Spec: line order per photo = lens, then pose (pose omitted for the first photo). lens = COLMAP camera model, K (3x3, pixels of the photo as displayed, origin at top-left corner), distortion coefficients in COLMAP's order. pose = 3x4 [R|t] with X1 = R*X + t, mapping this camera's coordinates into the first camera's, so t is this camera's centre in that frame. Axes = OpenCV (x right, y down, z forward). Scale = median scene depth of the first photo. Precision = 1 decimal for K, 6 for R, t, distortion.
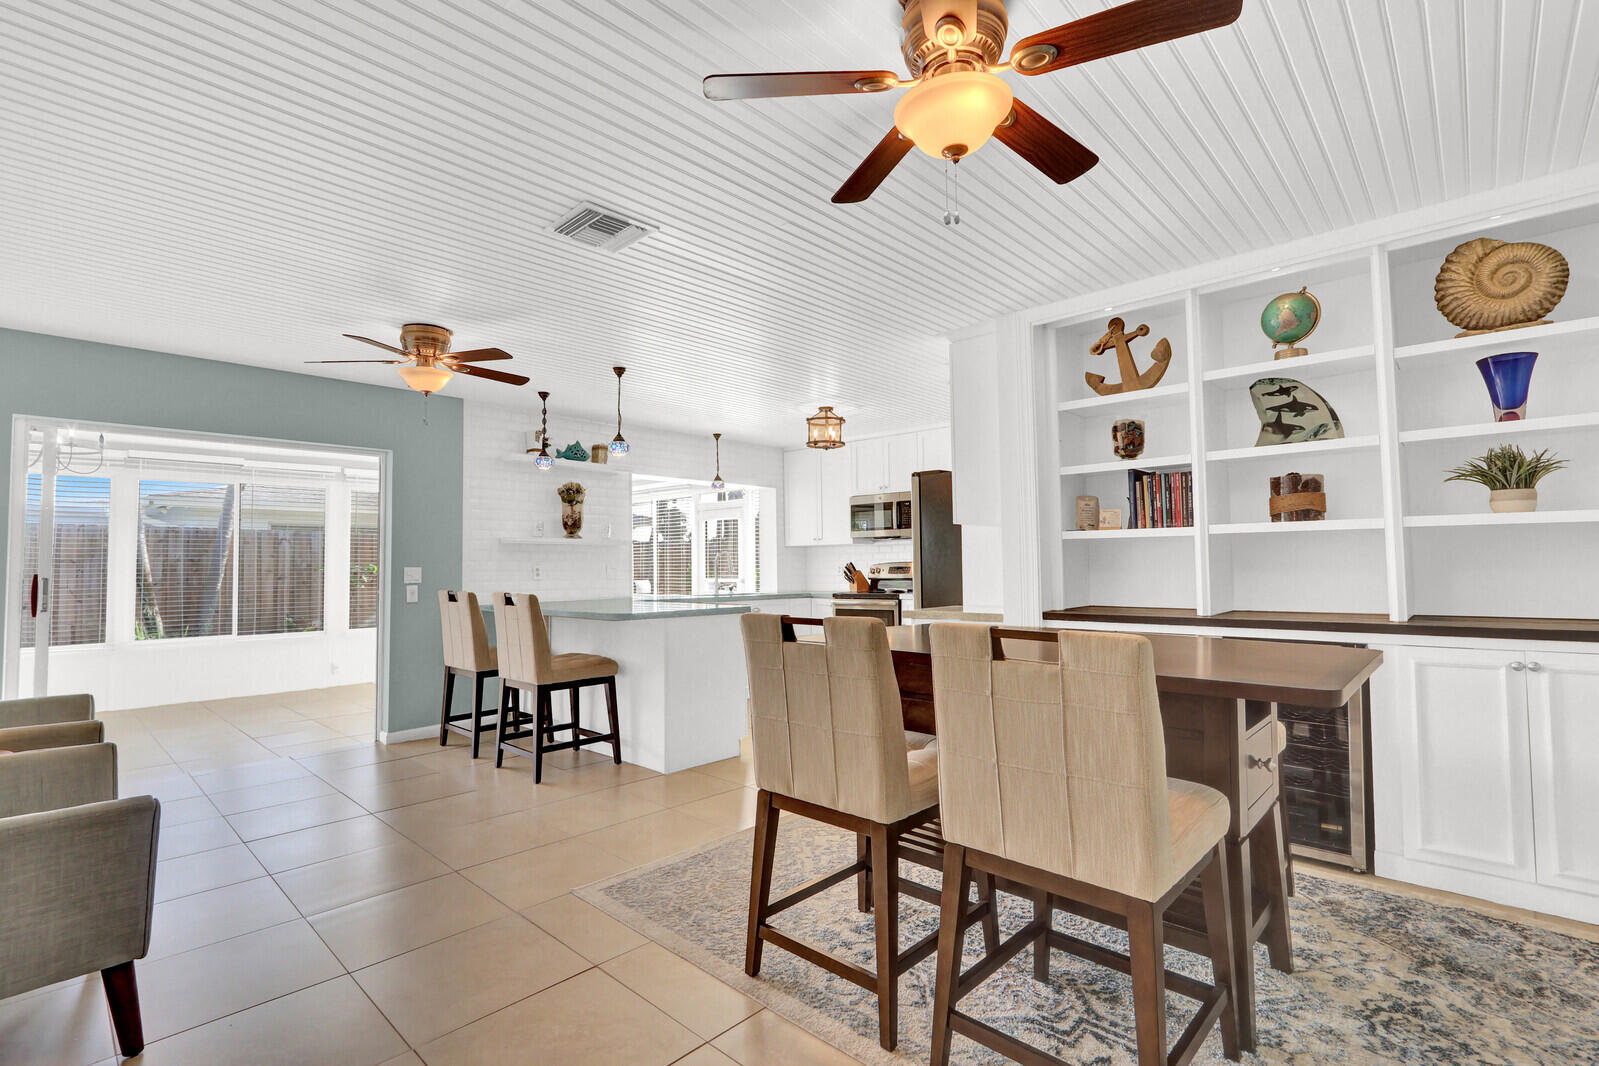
lens RADIAL K [[736.7, 0, 799.5], [0, 736.7, 533.0], [0, 0, 1]] dist [-0.016841, -0.000001]
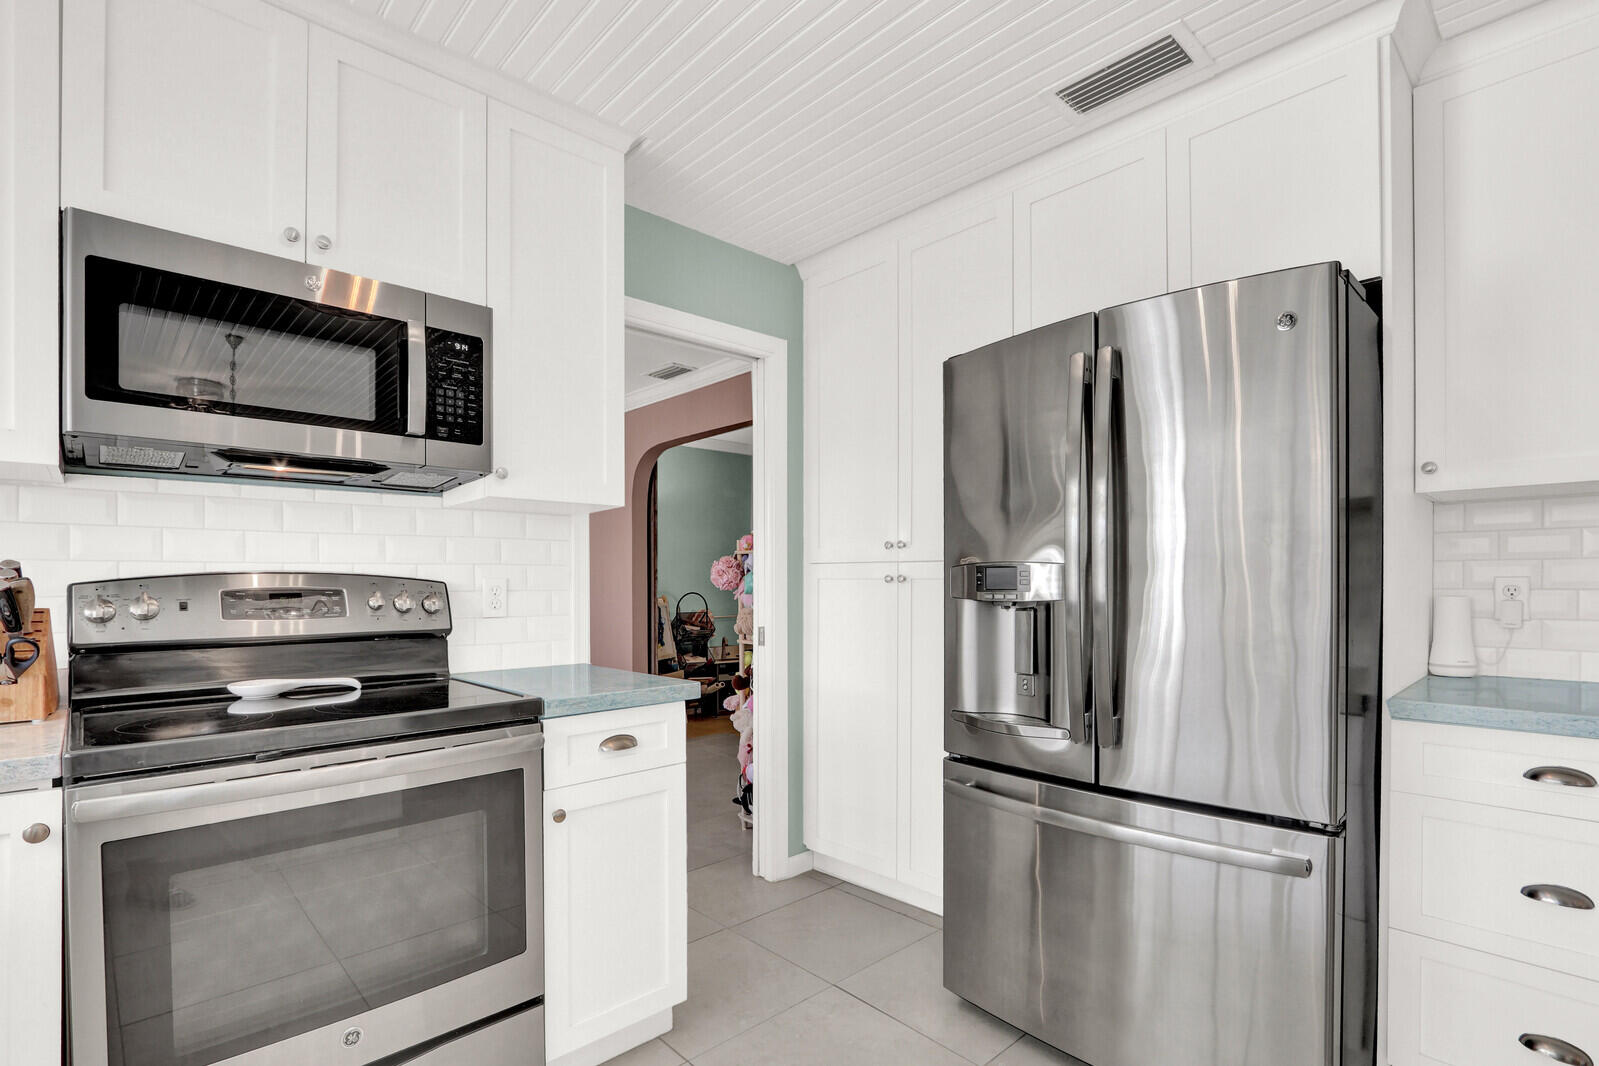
lens RADIAL K [[766.9, 0, 797.6], [0, 766.9, 586.6], [0, 0, 1]] dist [-0.004058, -0.000509]
pose [[0.069788, 0.004636, 0.997551, -0.136610], [-0.042878, 0.999079, -0.001644, 0.047629], [-0.996640, -0.042659, 0.069923, 1.025050]]
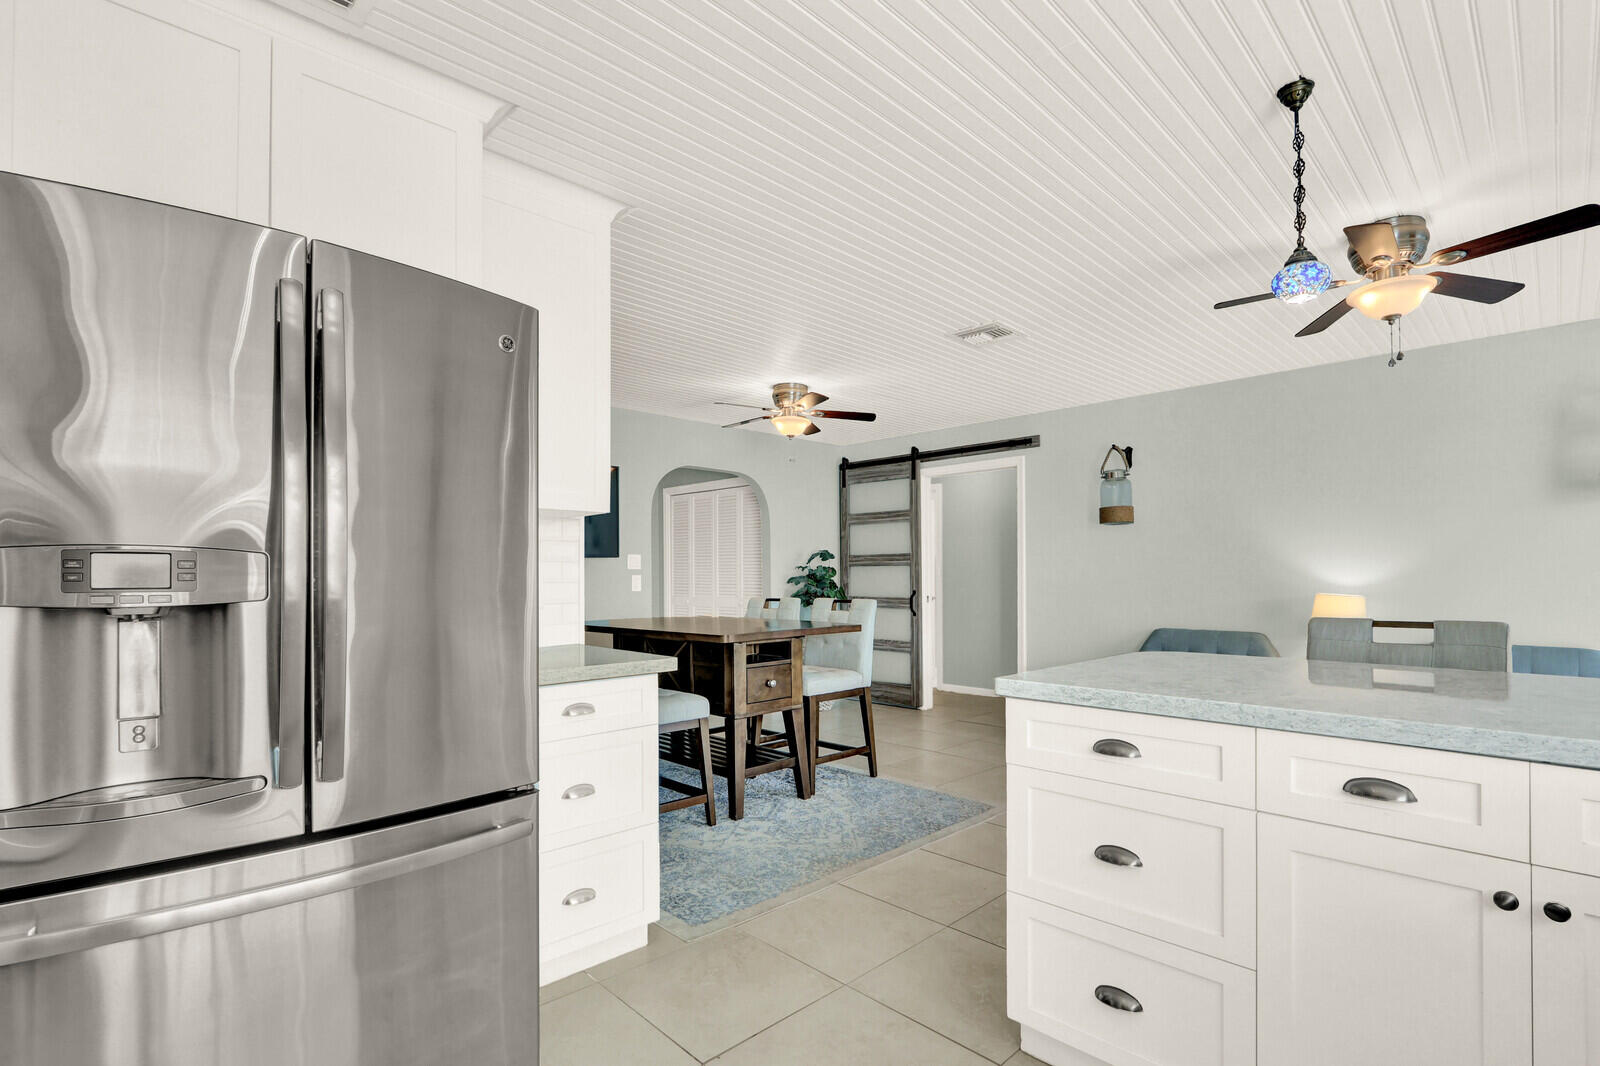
lens RADIAL K [[761.0, 0, 807.7], [0, 761.0, 567.7], [0, 0, 1]] dist [0.002981, 0.000371]
pose [[-0.999290, 0.015951, 0.034131, 0.014828], [0.014021, 0.998329, -0.056051, 0.051800], [-0.034968, -0.055533, -0.997844, 1.166121]]
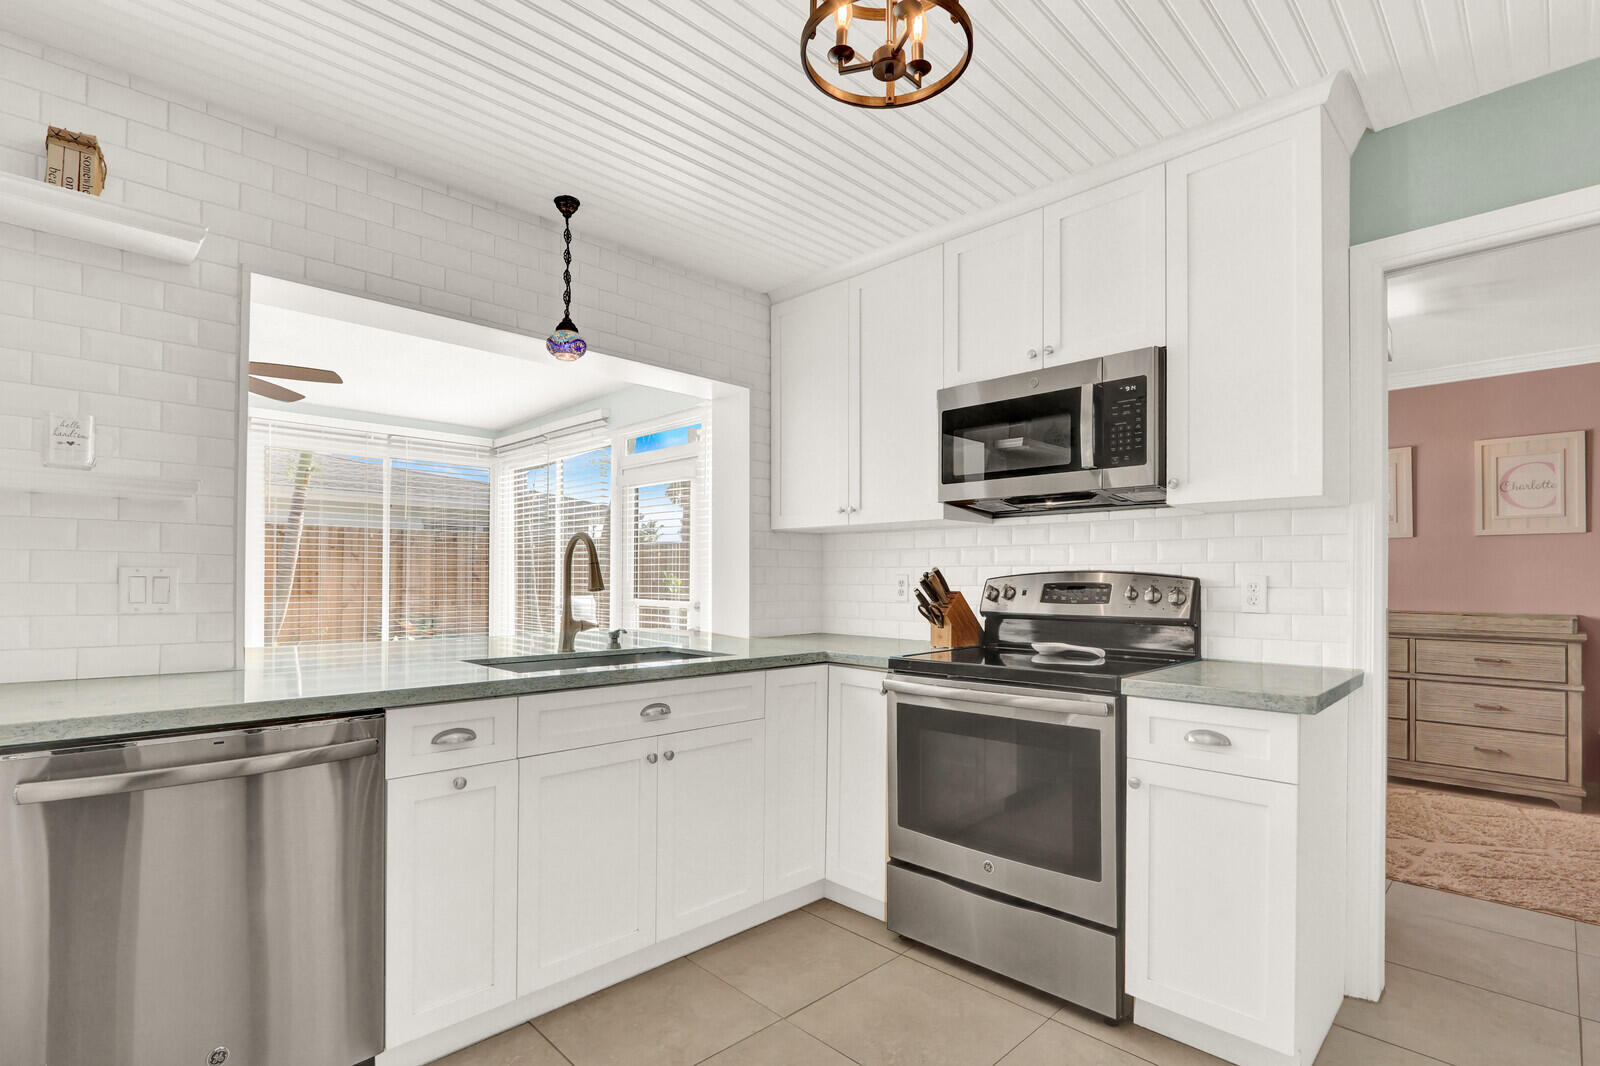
lens RADIAL K [[759.0, 0, 800.1], [0, 759.0, 573.3], [0, 0, 1]] dist [-0.012890, -0.000326]
pose [[0.999175, 0.014542, -0.037910, 0.019455], [-0.013002, 0.999093, 0.040555, 0.034633], [0.038465, -0.040028, 0.998458, 0.791781]]
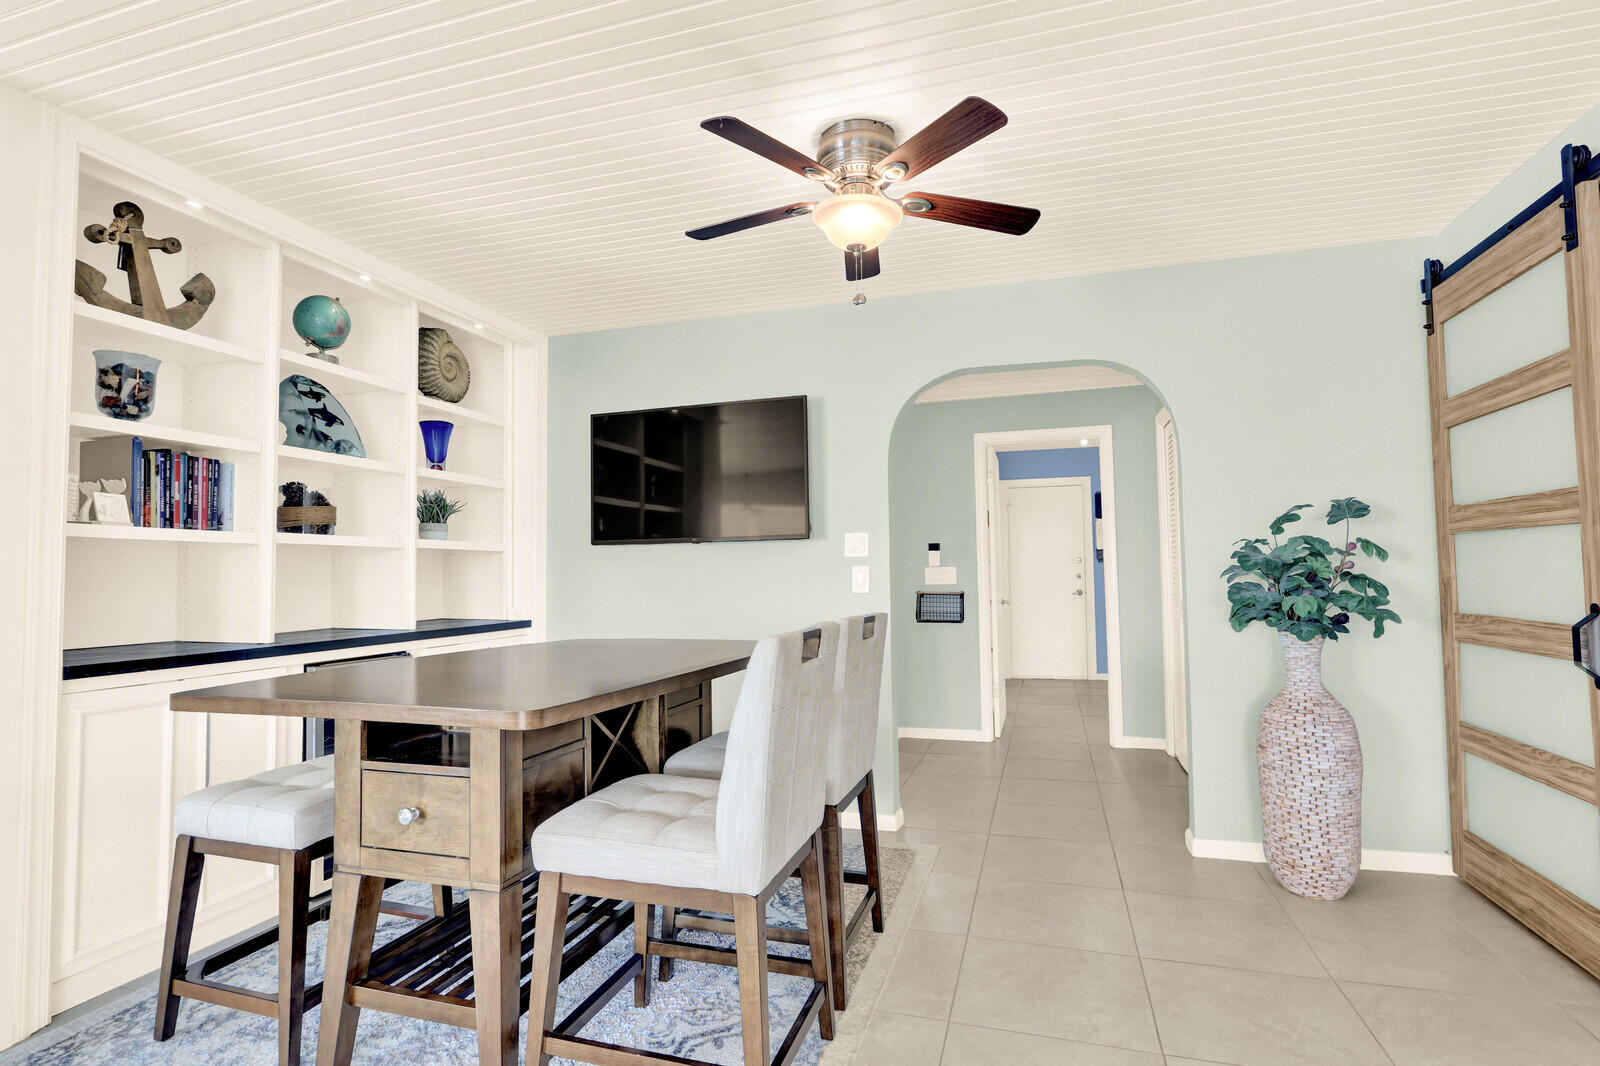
lens RADIAL K [[796.5, 0, 801.2], [0, 796.5, 541.3], [0, 0, 1]] dist [-0.003952, -0.000443]
pose [[-0.433256, 0.053405, 0.899687, -0.286662], [-0.022593, 0.997286, -0.070079, 0.027935], [-0.900988, -0.050688, -0.430873, 0.485820]]
